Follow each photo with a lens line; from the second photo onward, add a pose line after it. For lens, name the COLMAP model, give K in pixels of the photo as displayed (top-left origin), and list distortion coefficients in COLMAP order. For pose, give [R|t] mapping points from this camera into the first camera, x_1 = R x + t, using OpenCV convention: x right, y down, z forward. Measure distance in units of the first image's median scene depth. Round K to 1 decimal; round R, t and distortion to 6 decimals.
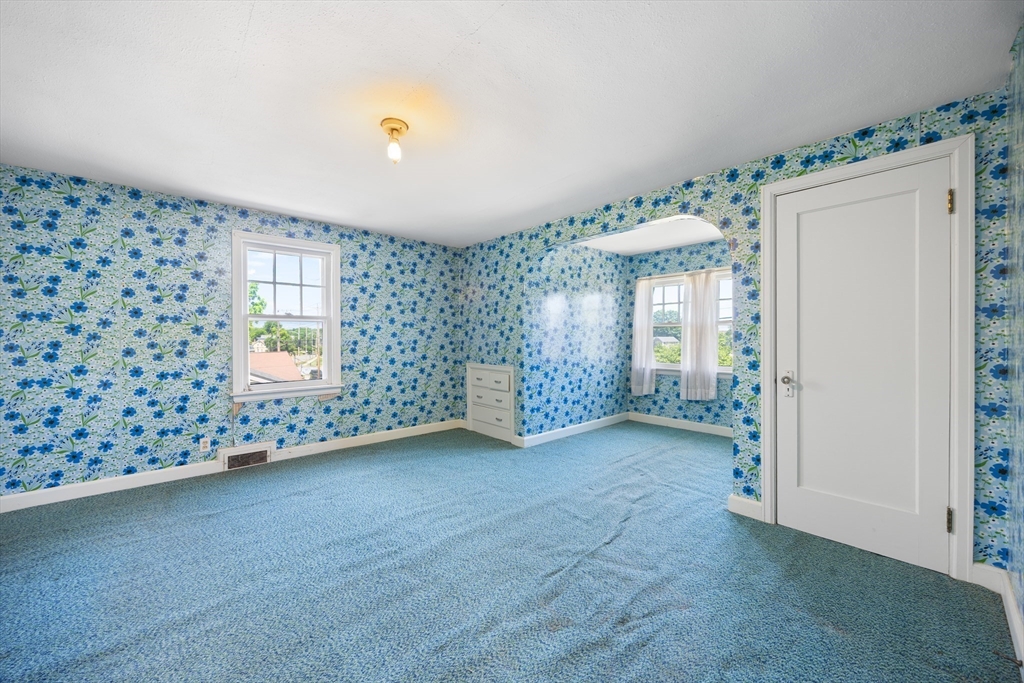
lens RADIAL K [[390.9, 0, 520.5], [0, 390.9, 342.5], [0, 0, 1]] dist [-0.002882, 0.000125]
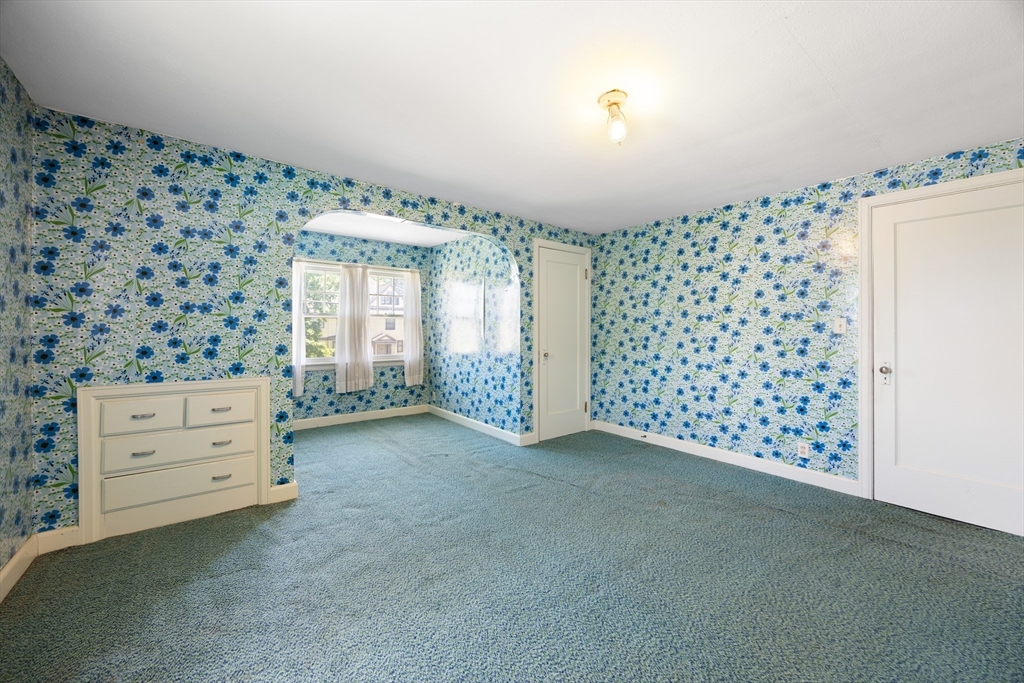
lens RADIAL K [[390.9, 0, 520.3], [0, 390.9, 330.6], [0, 0, 1]] dist [-0.002882, 0.000125]
pose [[0.072353, -0.002918, 0.997375, -0.732875], [0.006606, 0.999975, 0.002447, -0.012903], [-0.997357, 0.006412, 0.072370, 0.681120]]
